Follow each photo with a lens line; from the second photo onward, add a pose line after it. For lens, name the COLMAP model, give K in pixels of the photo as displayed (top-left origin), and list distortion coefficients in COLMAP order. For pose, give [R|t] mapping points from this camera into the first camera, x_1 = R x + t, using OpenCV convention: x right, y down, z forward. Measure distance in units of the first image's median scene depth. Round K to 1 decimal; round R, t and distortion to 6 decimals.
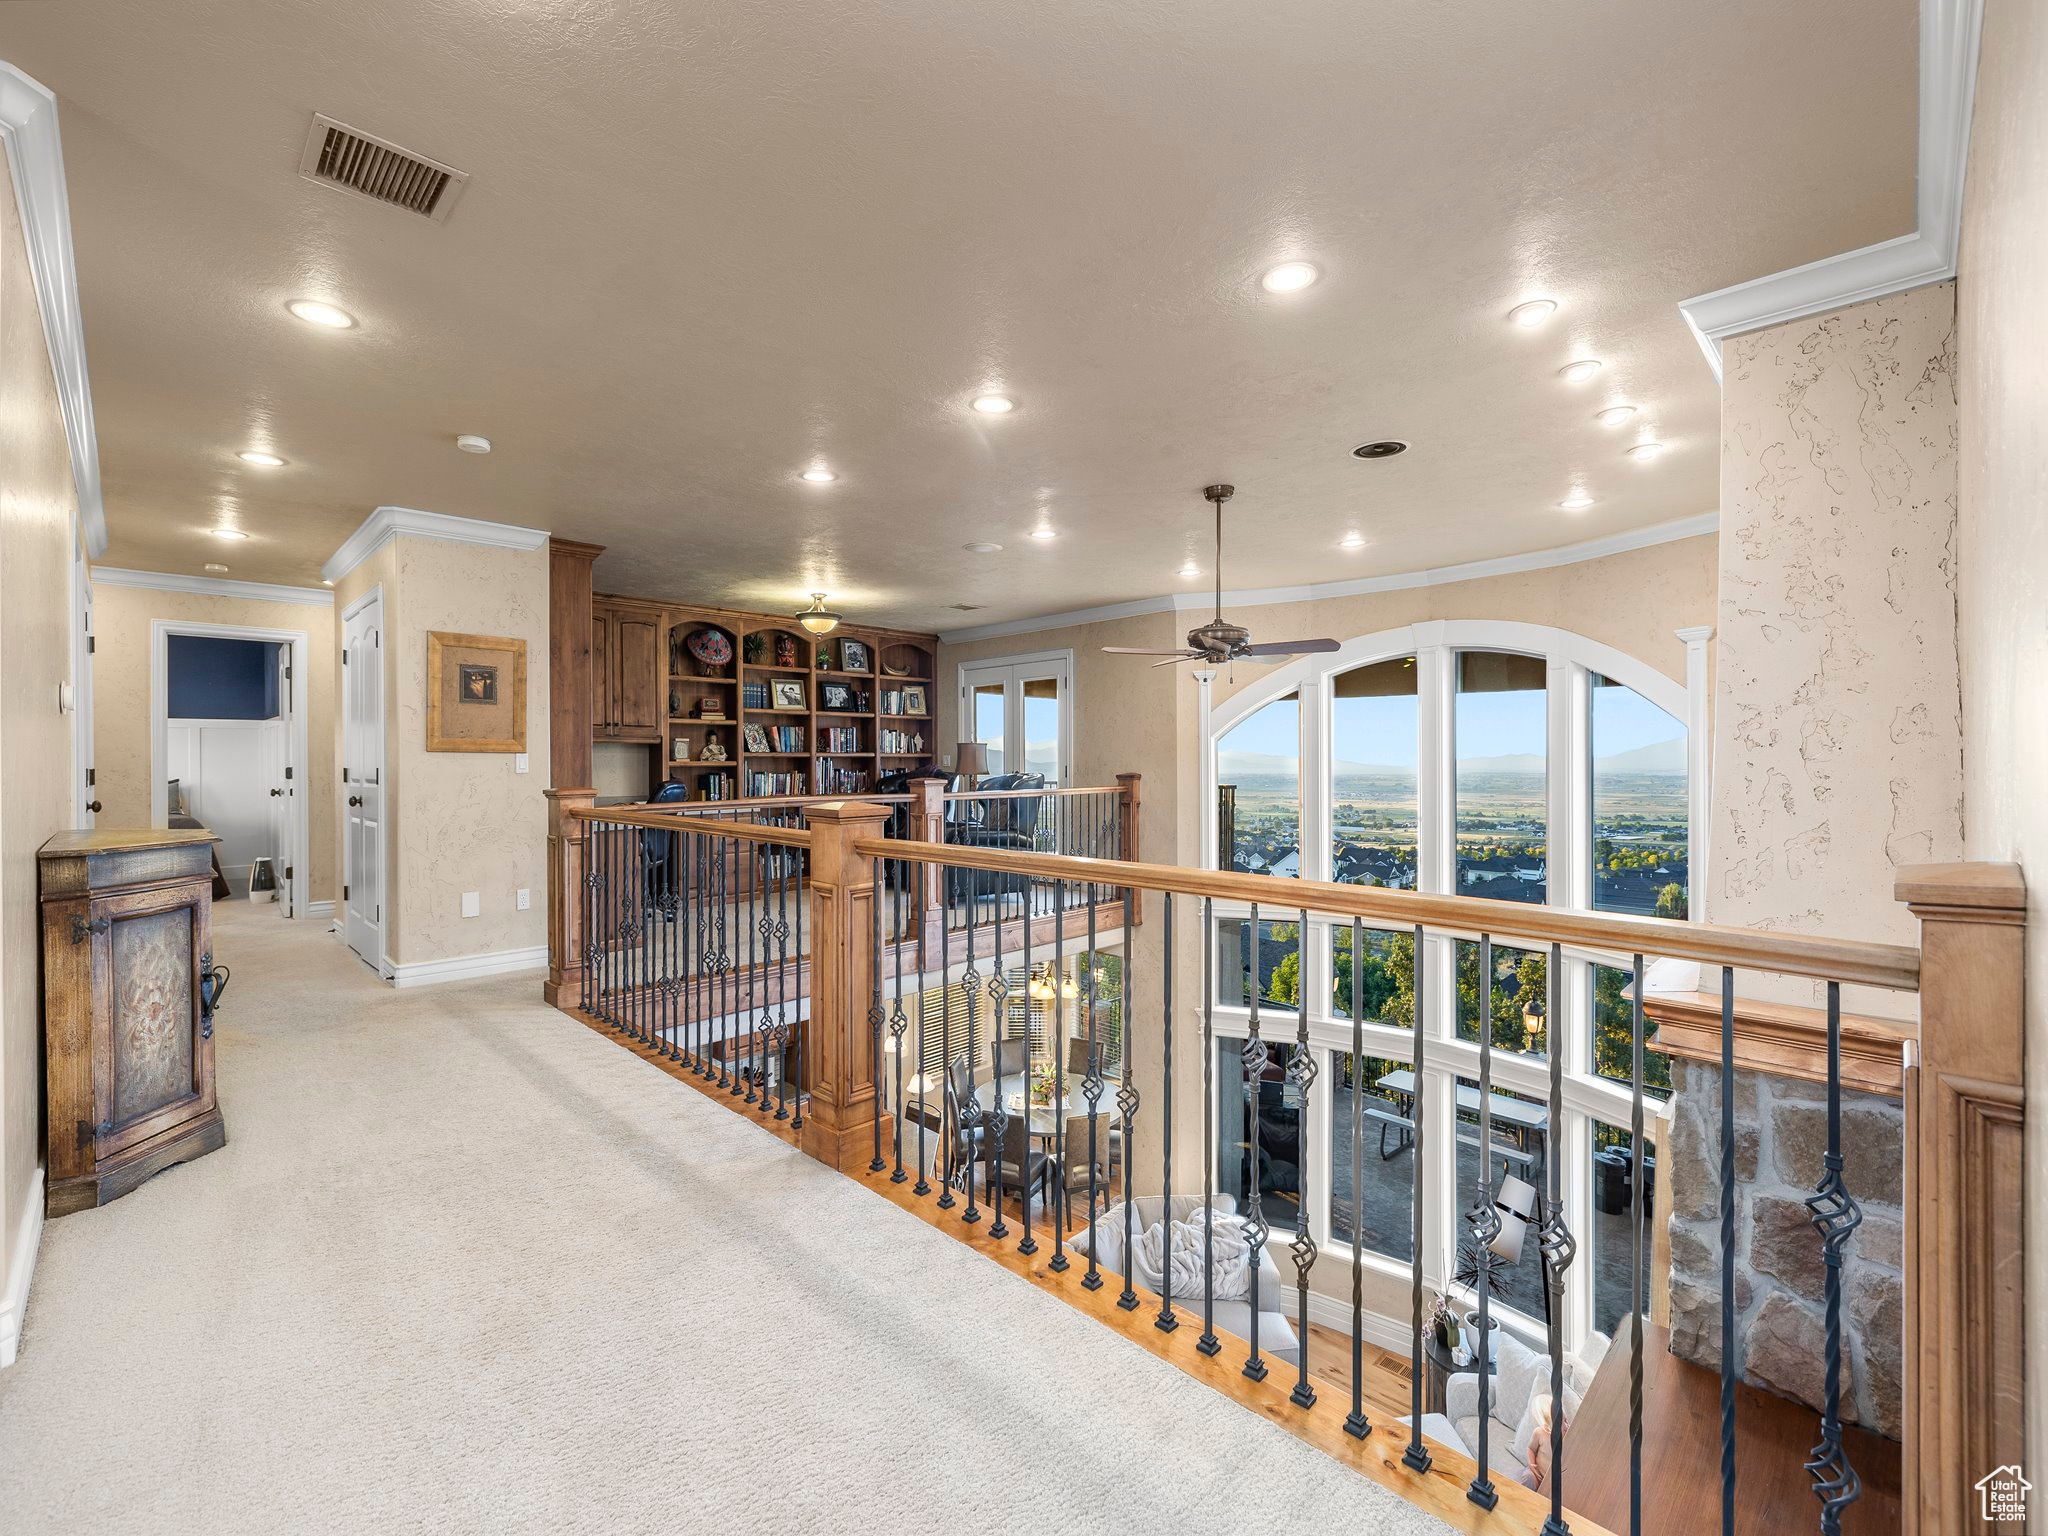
lens RADIAL K [[871.7, 0, 1021.2], [0, 871.7, 763.4], [0, 0, 1]] dist [-0.004030, 0.000734]
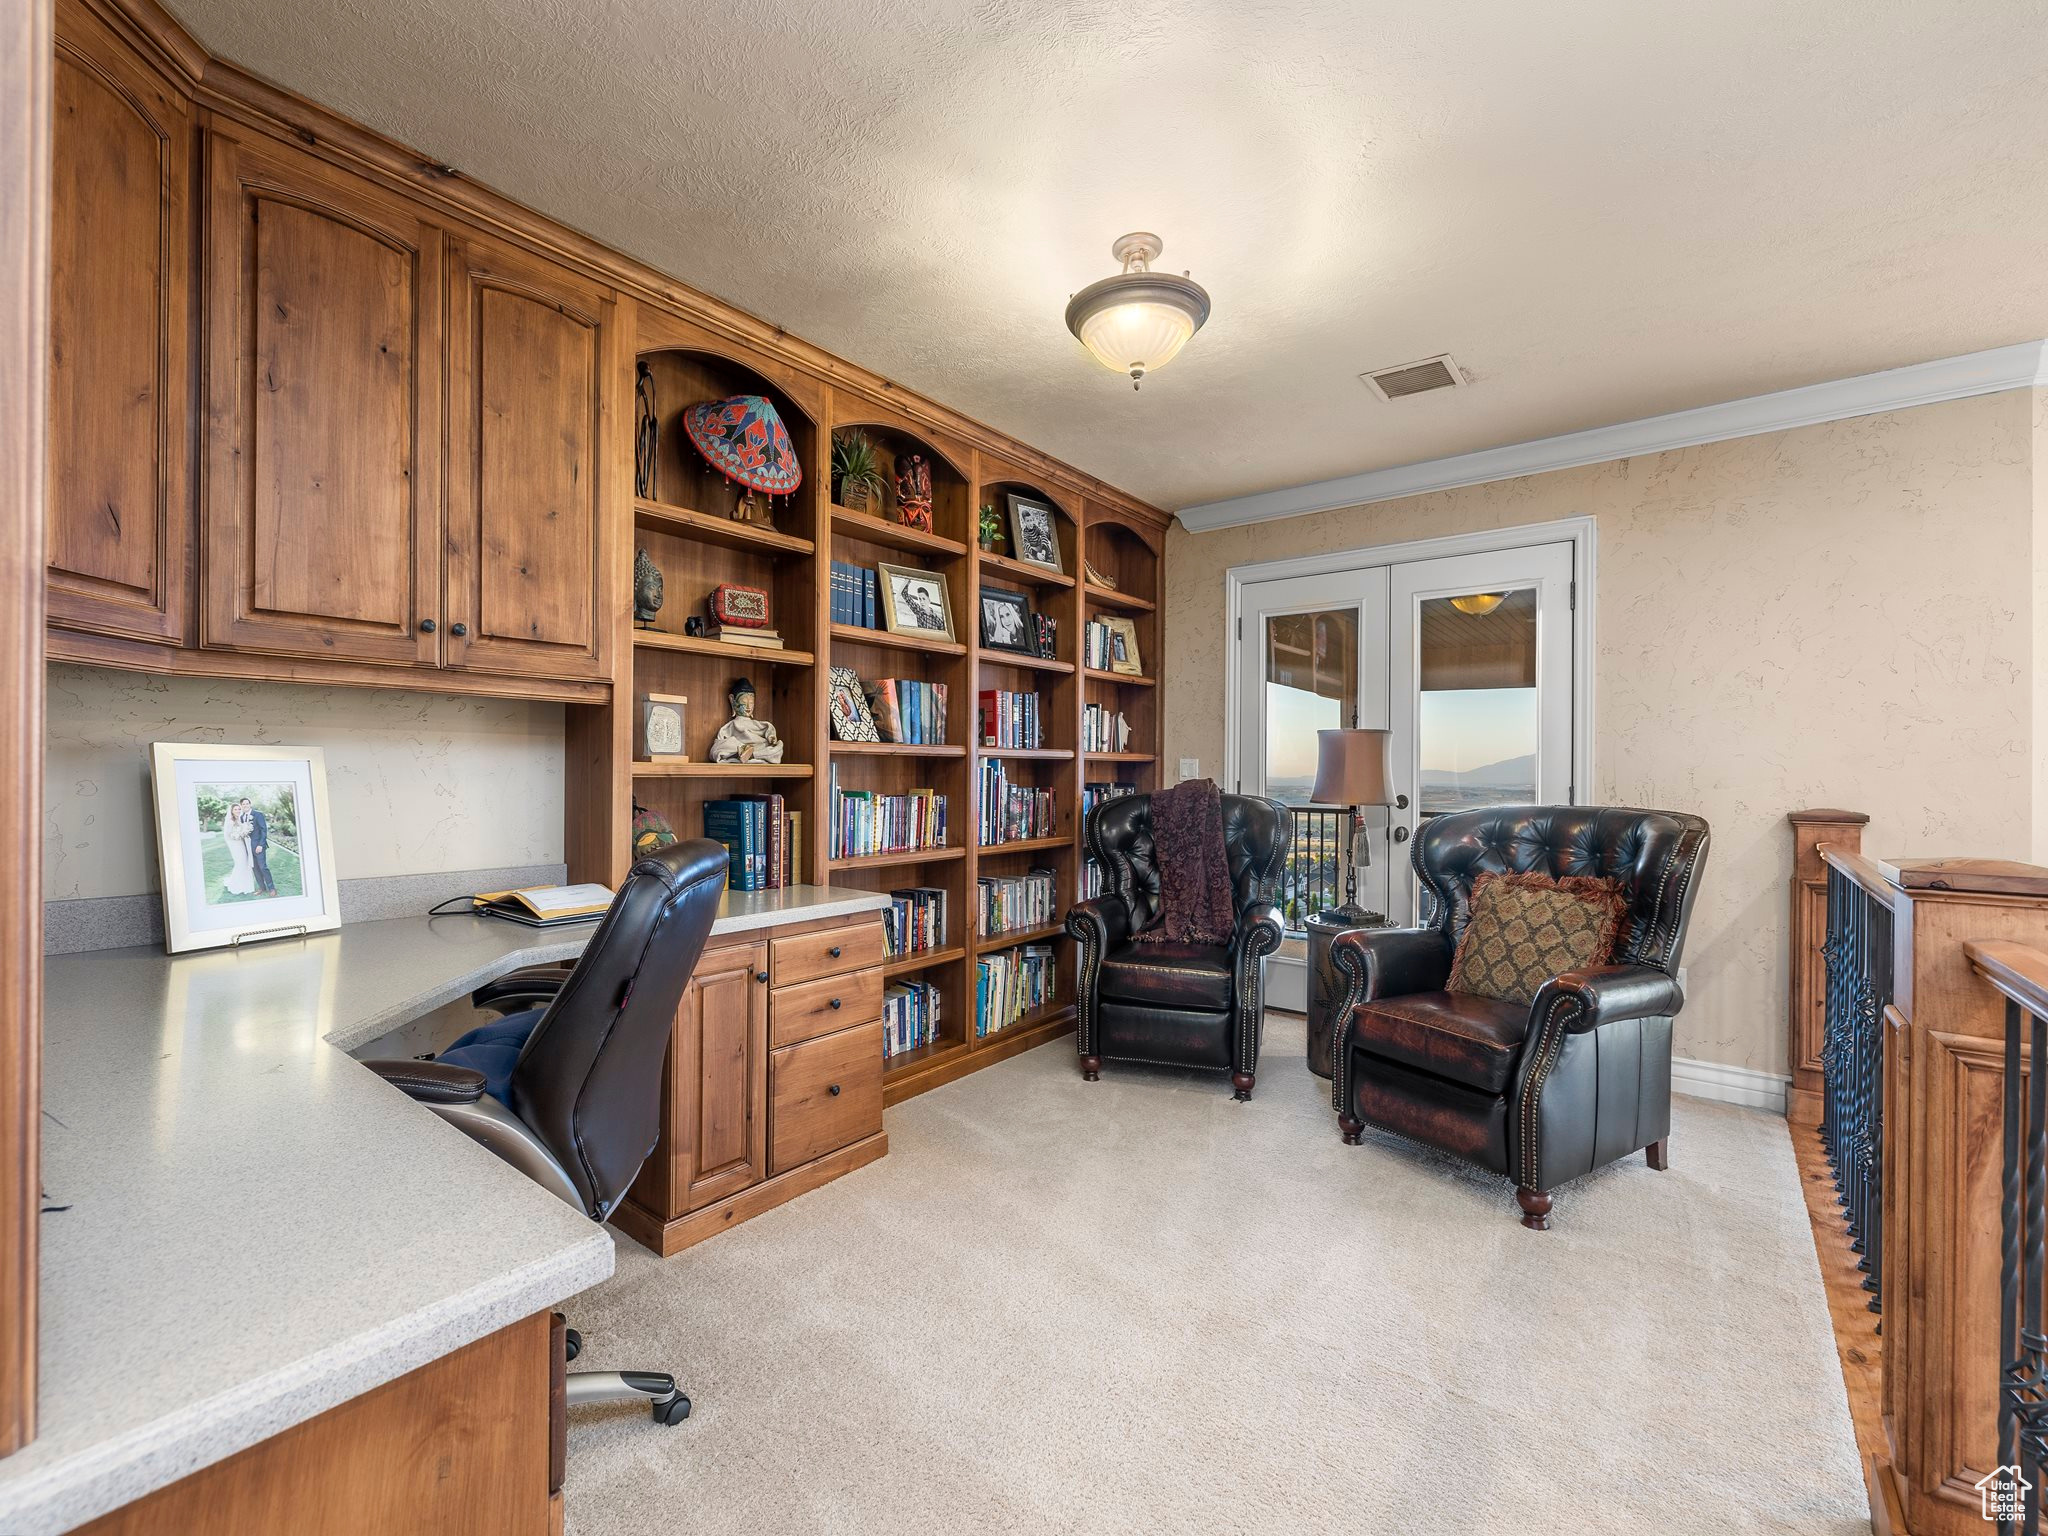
lens RADIAL K [[871.7, 0, 1027.7], [0, 871.7, 769.0], [0, 0, 1]] dist [-0.004030, 0.000734]
pose [[0.991766, 0.015545, 0.127113, -0.280856], [-0.015452, 0.999879, -0.001714, -0.001204], [-0.127125, -0.000264, 0.991887, 0.620051]]
